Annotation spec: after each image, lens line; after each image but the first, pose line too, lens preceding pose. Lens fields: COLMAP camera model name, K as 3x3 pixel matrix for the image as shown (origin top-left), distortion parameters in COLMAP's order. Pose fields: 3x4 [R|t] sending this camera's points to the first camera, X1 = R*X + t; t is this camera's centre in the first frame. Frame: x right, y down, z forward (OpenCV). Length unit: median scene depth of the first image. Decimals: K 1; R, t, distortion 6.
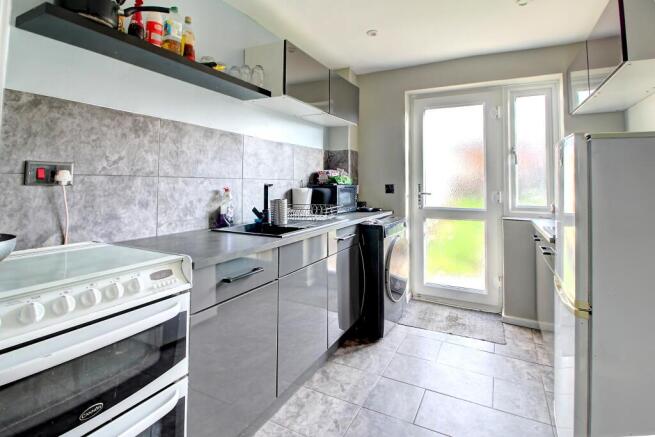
lens RADIAL K [[318.8, 0, 328.9], [0, 318.8, 176.9], [0, 0, 1]] dist [-0.000679, 0.000111]
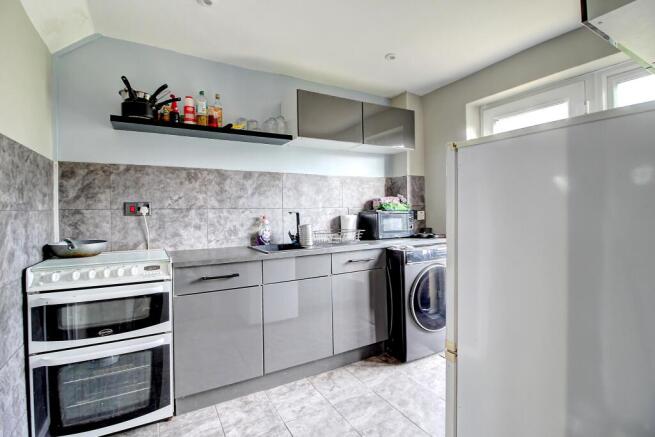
lens RADIAL K [[313.8, 0, 327.5], [0, 313.8, 218.5], [0, 0, 1]] dist [0.018286, -0.000075]
pose [[0.841727, -0.010106, -0.539809, 0.698550], [0.033112, 0.998909, 0.032931, 0.014733], [0.538887, -0.045593, 0.841143, 0.069230]]
